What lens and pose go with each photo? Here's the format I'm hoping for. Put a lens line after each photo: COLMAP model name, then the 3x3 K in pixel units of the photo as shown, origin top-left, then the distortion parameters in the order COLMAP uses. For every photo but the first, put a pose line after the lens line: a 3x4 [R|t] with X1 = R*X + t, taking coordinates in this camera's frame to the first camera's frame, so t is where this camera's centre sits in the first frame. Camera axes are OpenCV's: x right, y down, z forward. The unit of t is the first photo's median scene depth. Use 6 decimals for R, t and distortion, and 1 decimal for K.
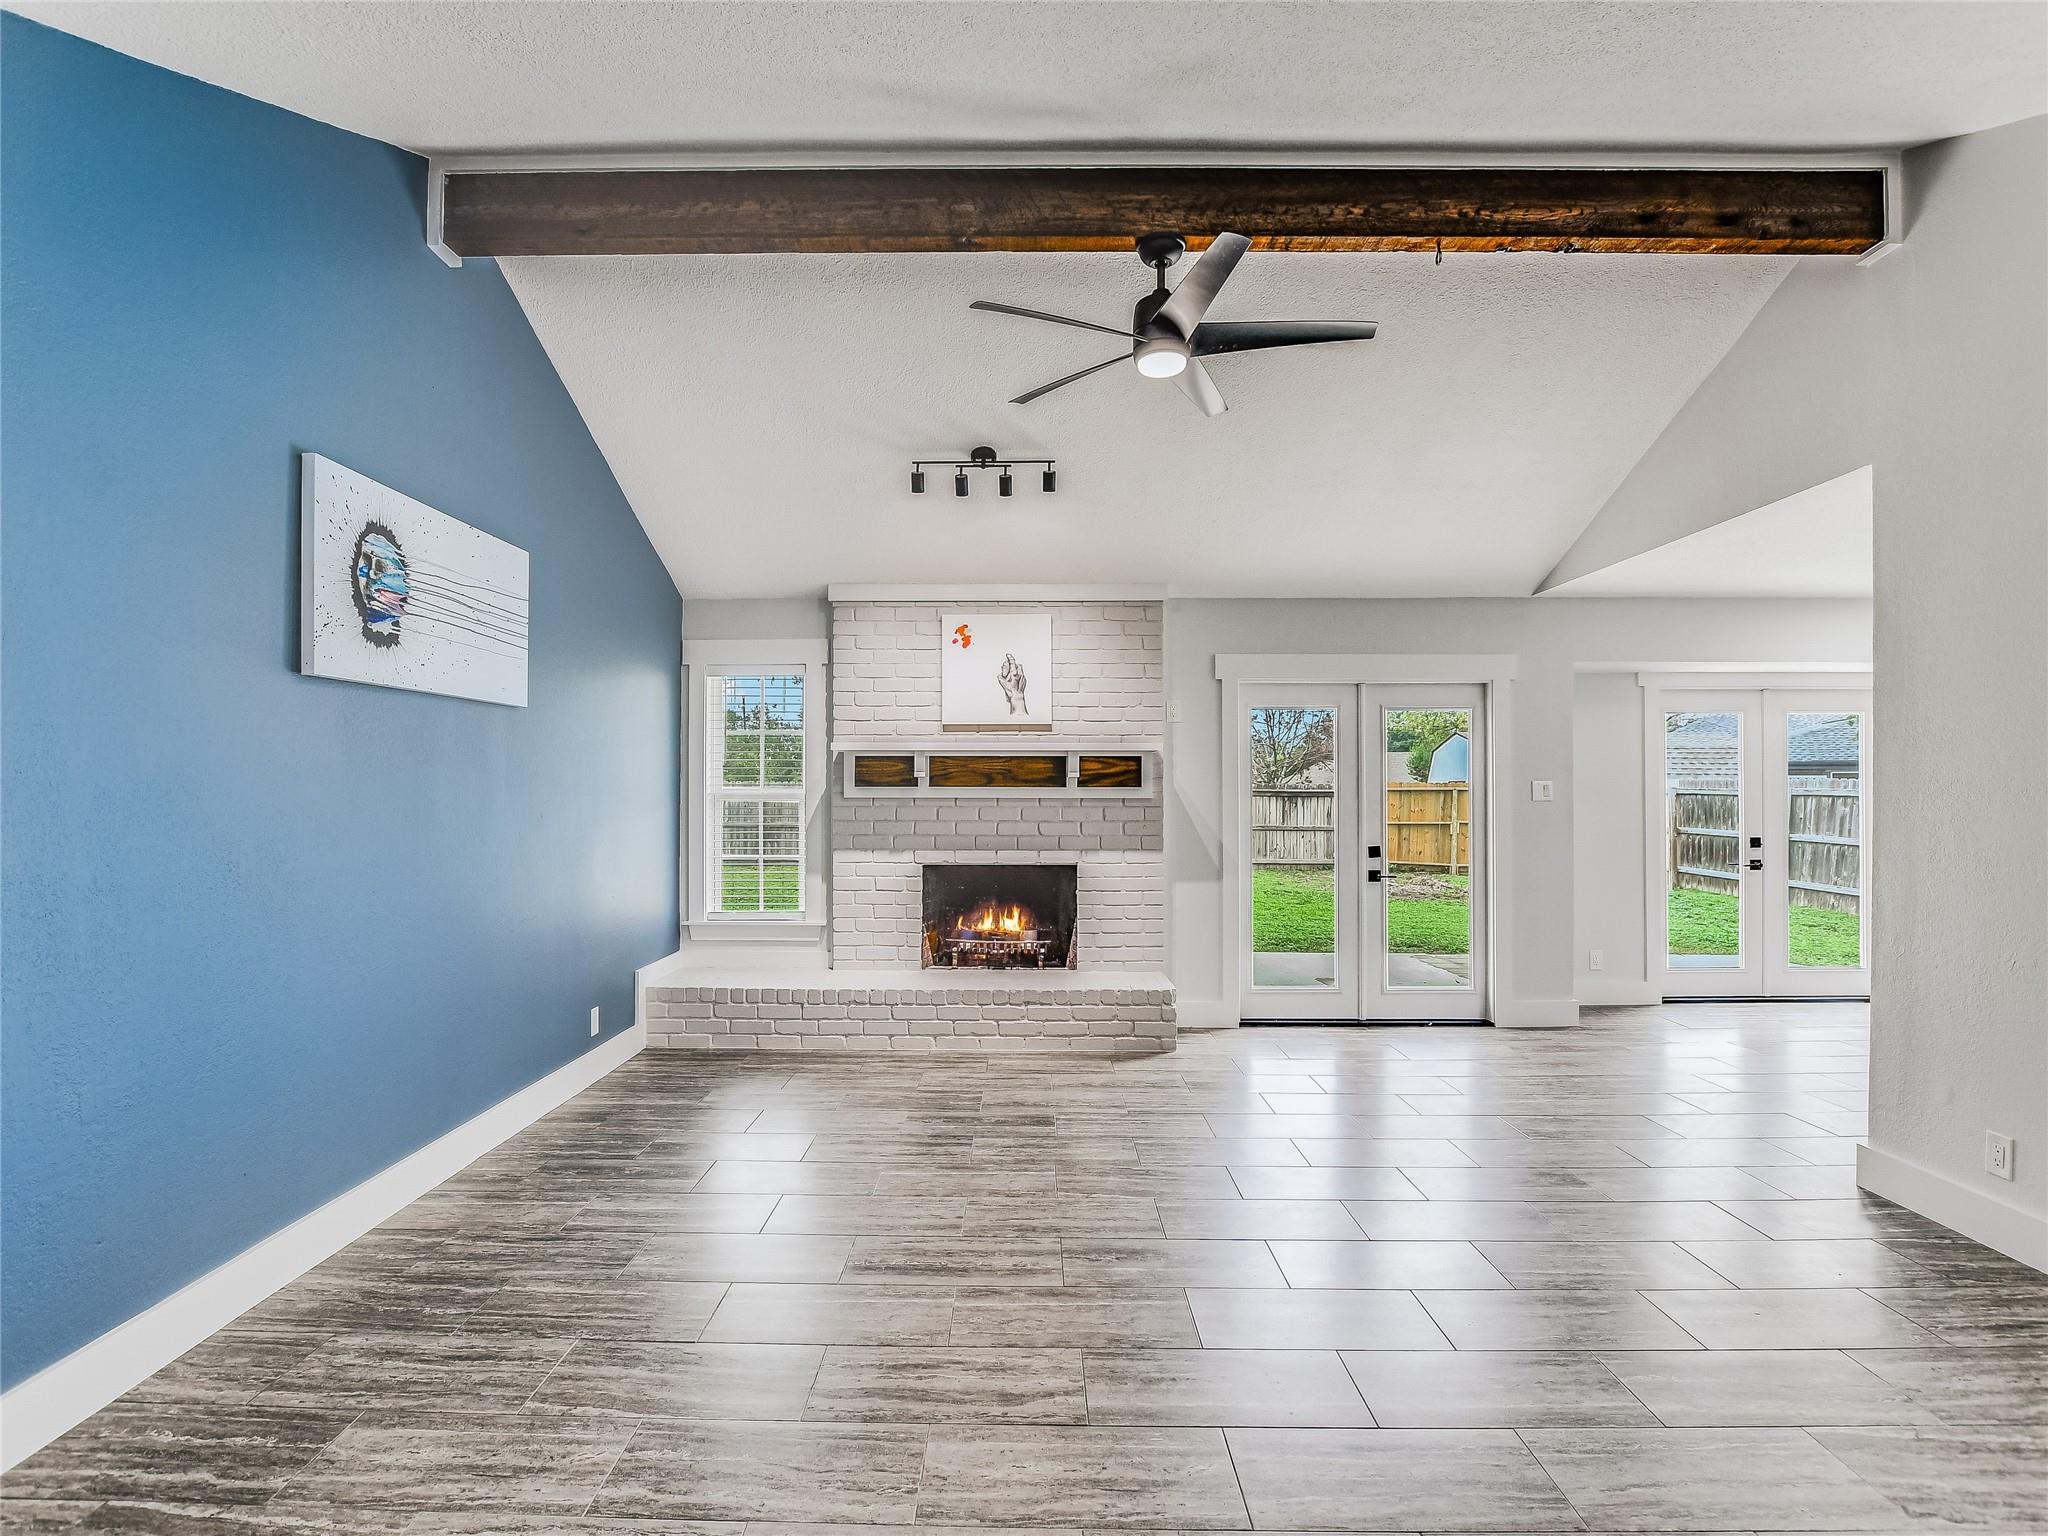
lens RADIAL K [[1015.2, 0, 1019.9], [0, 1015.2, 769.0], [0, 0, 1]] dist [-0.015225, 0.000177]
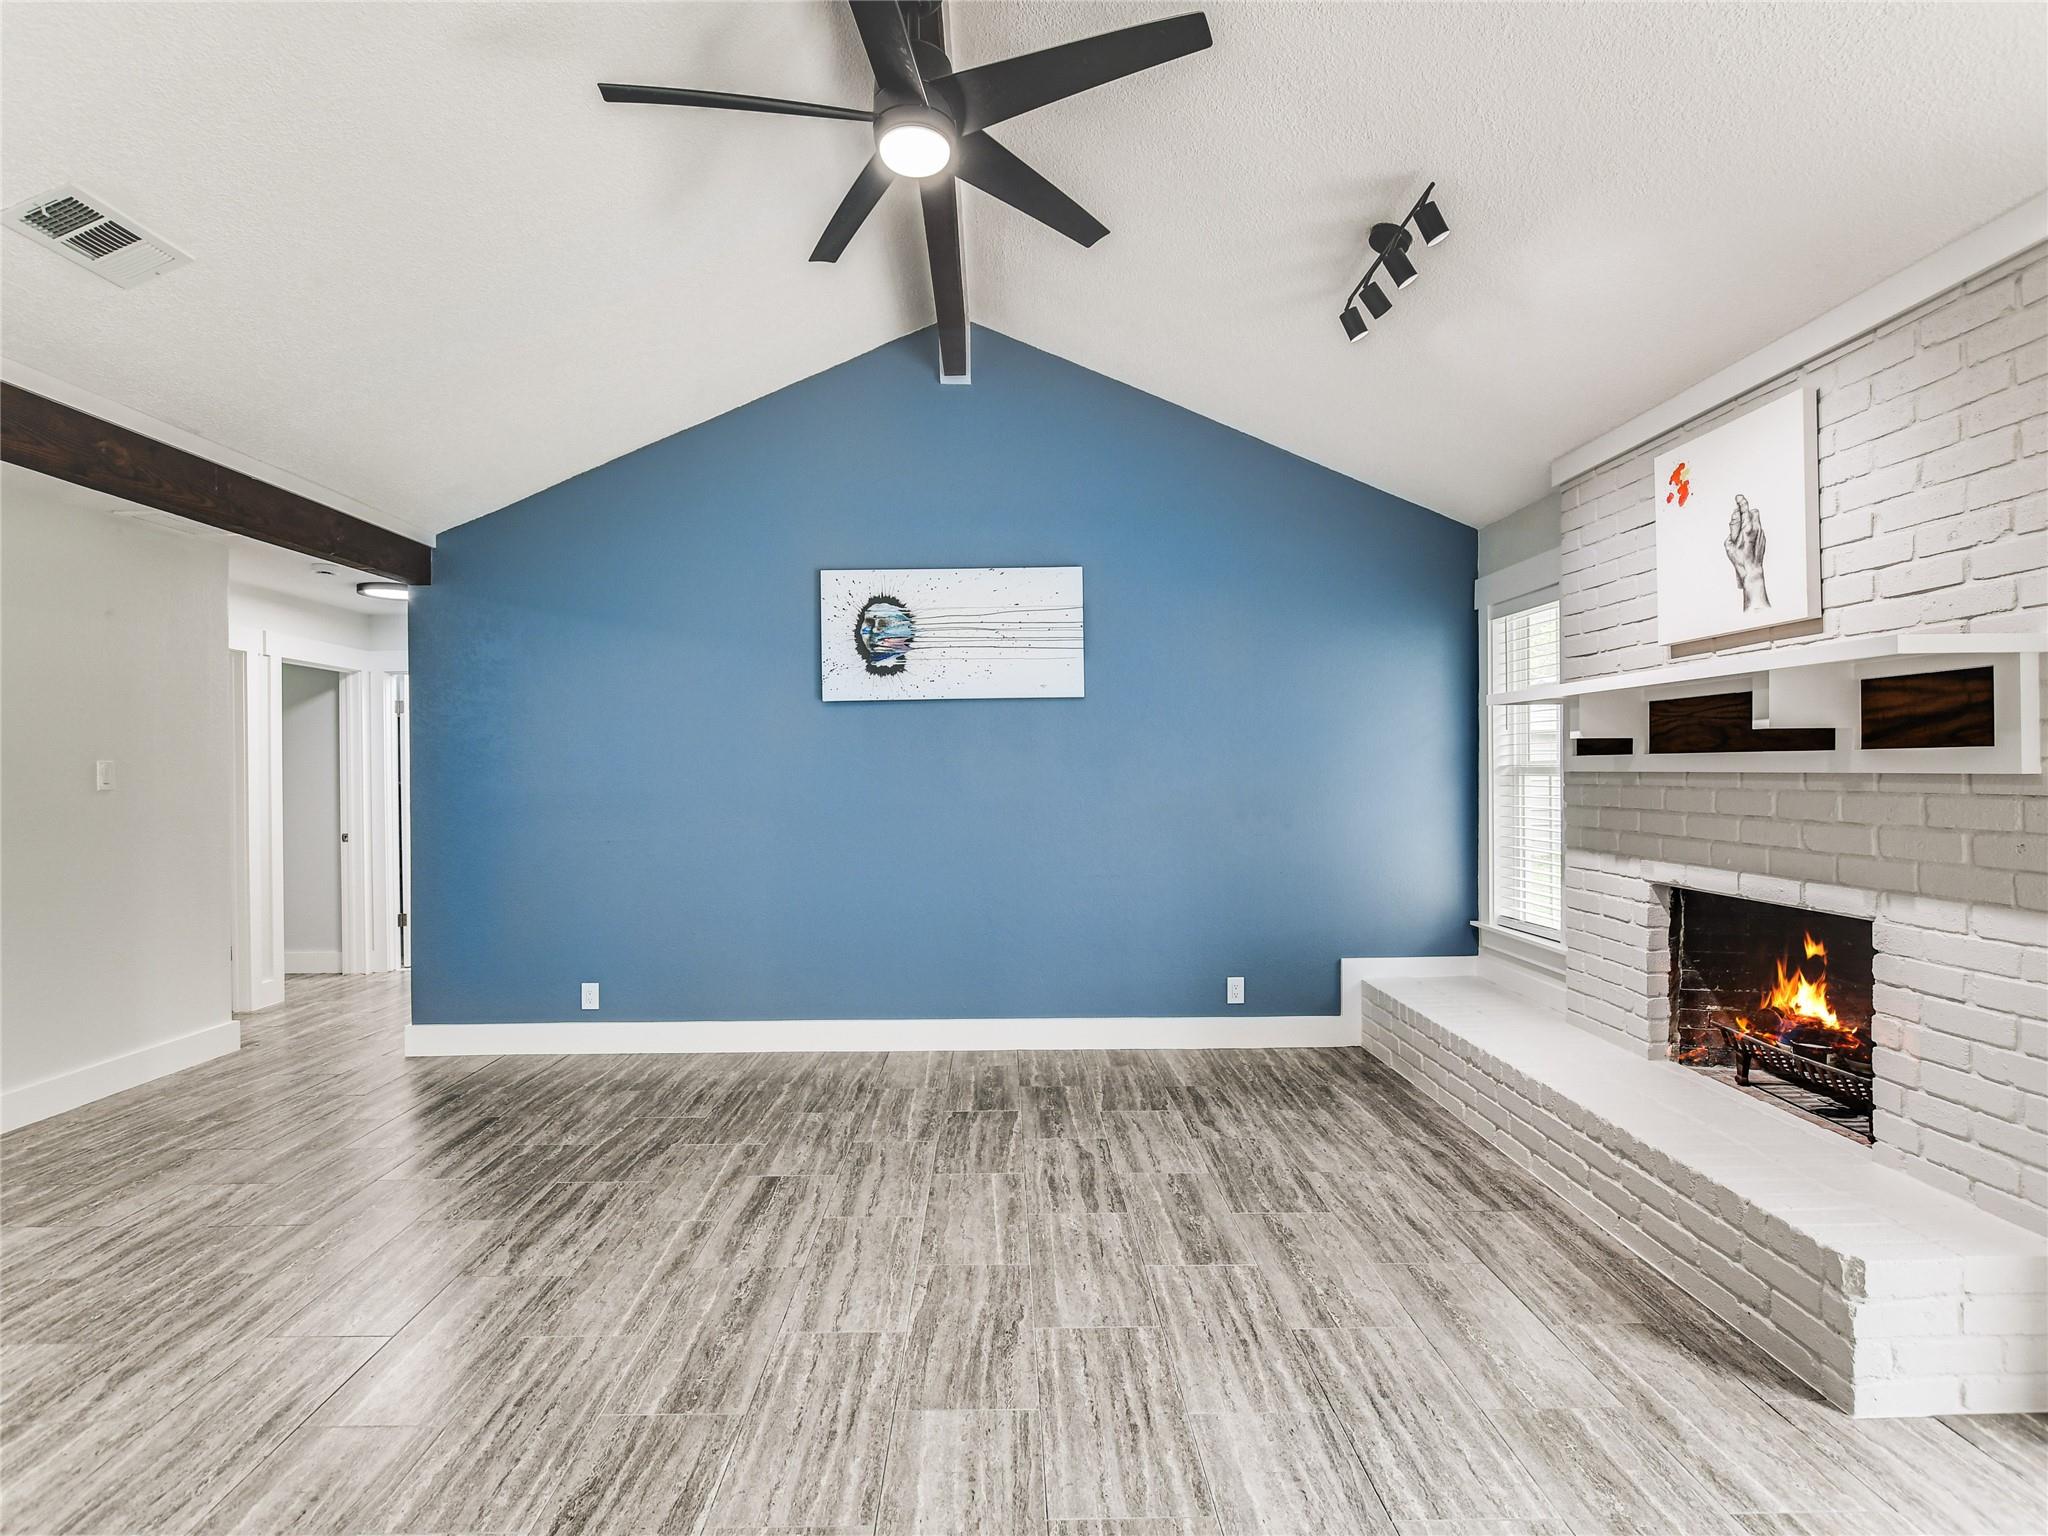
lens RADIAL K [[1015.2, 0, 1019.9], [0, 1015.2, 769.0], [0, 0, 1]] dist [-0.015225, 0.000177]
pose [[0.029768, -0.001873, -0.999555, 0.710945], [0.030489, 0.999535, -0.000965, 0.022557], [0.999092, -0.030446, 0.029811, 0.891479]]
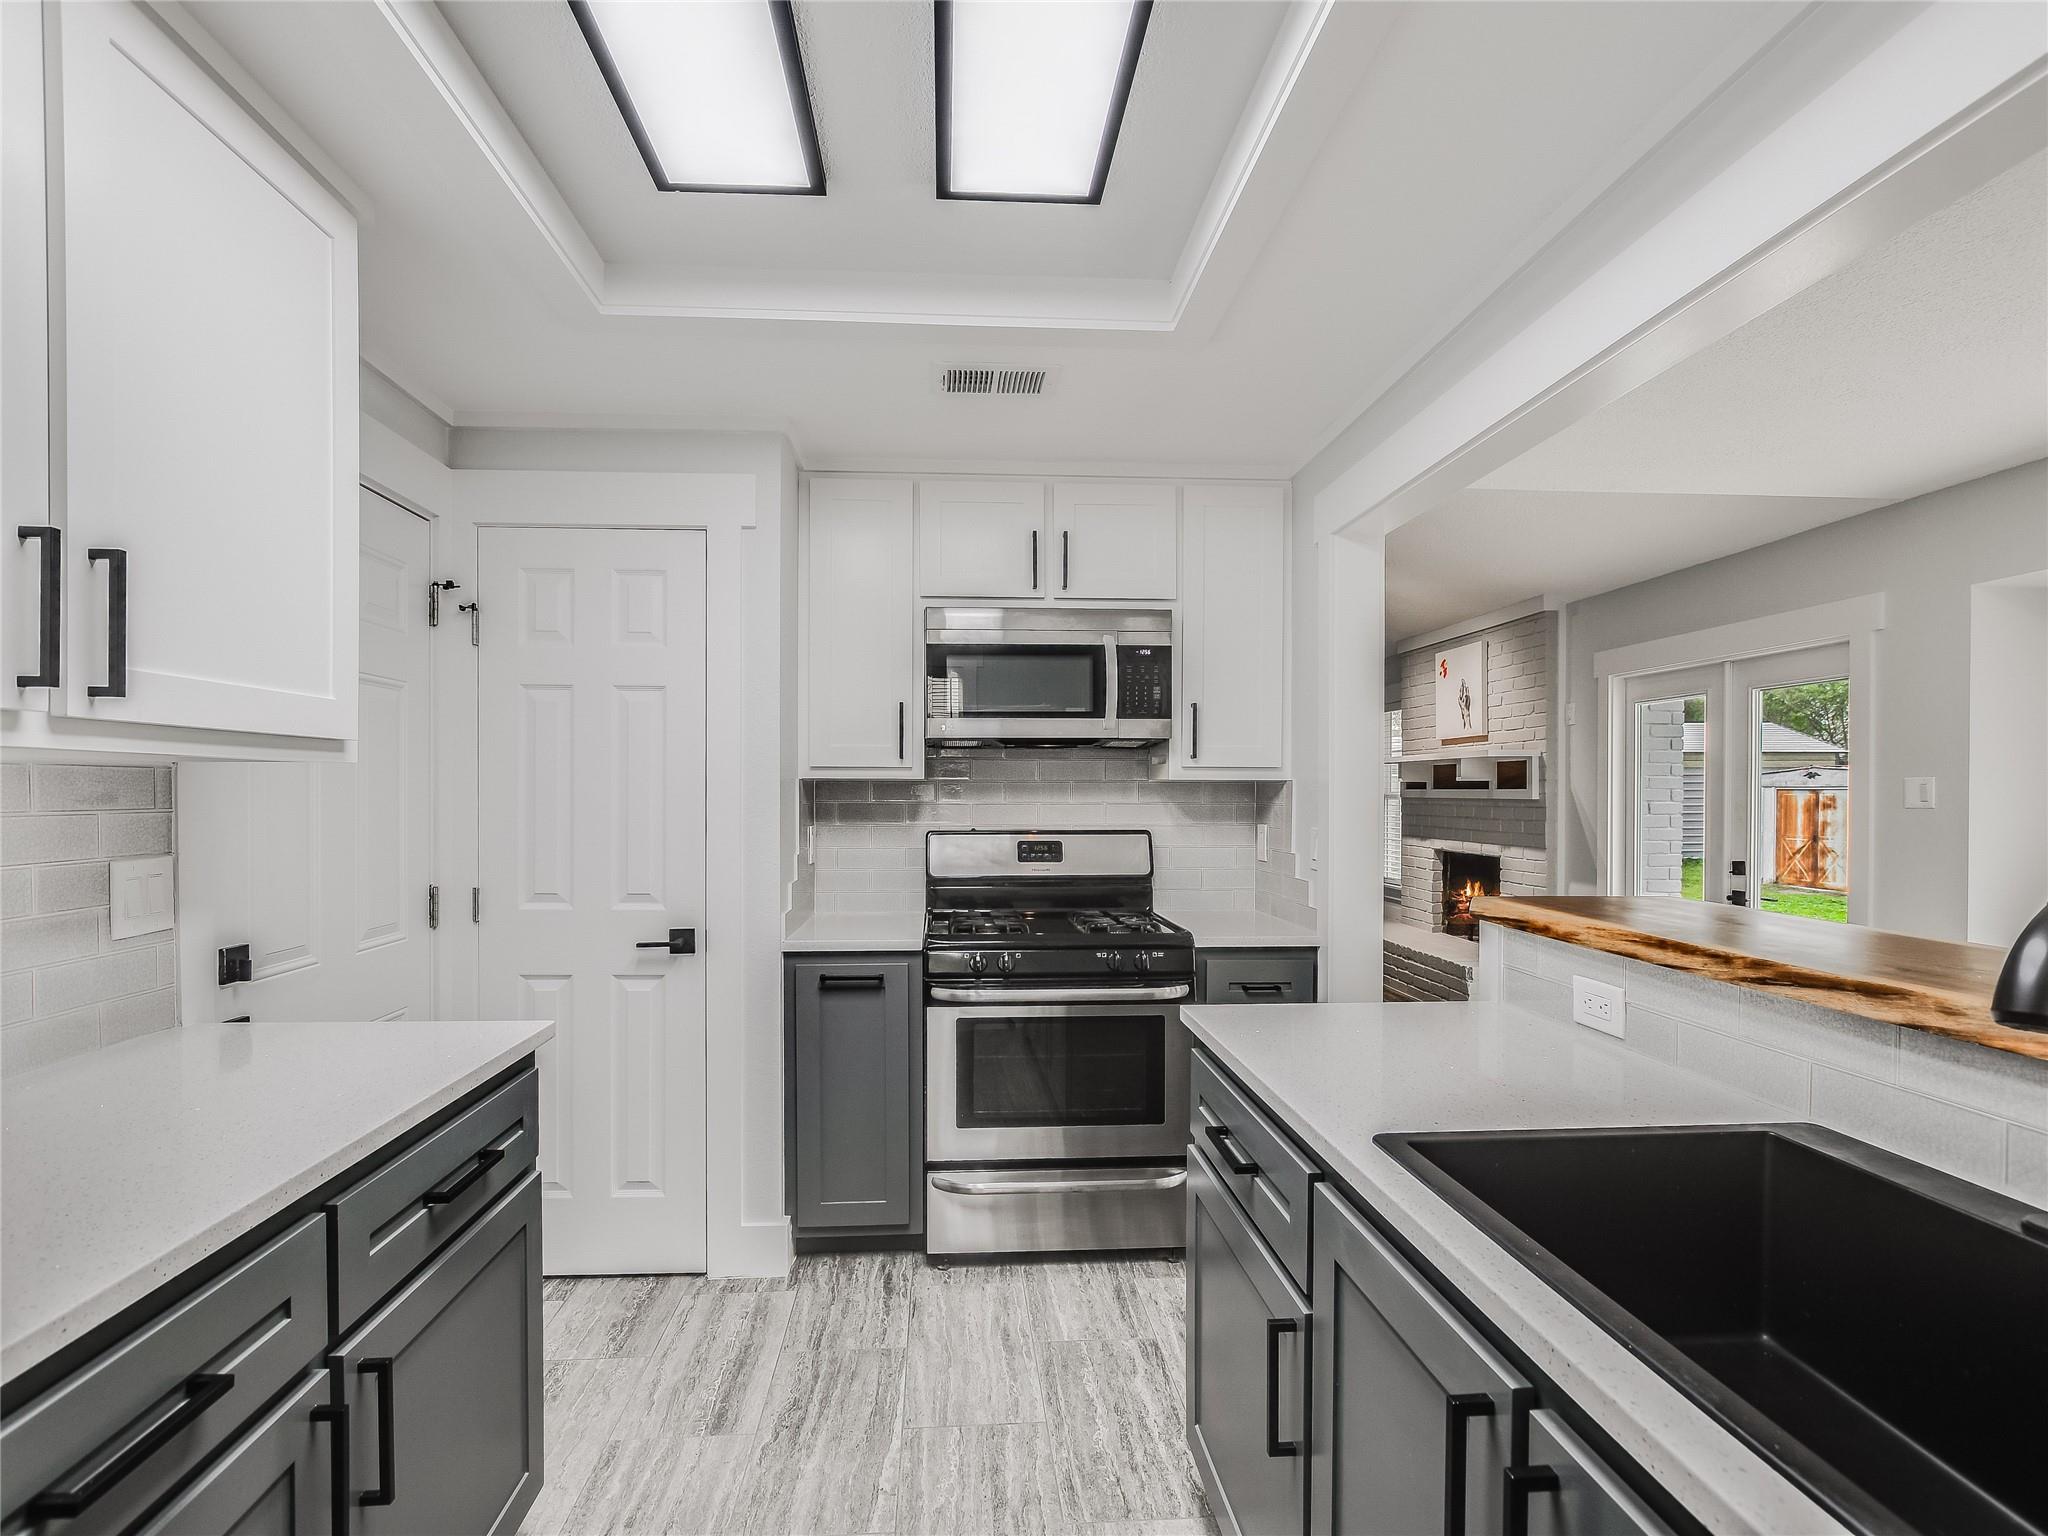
lens RADIAL K [[1015.2, 0, 1019.9], [0, 1015.2, 769.0], [0, 0, 1]] dist [-0.015225, 0.000177]
pose [[0.081782, -0.024309, -0.996354, 1.656196], [0.013175, 0.999642, -0.023308, 0.020958], [0.996563, -0.011221, 0.082073, 0.545377]]
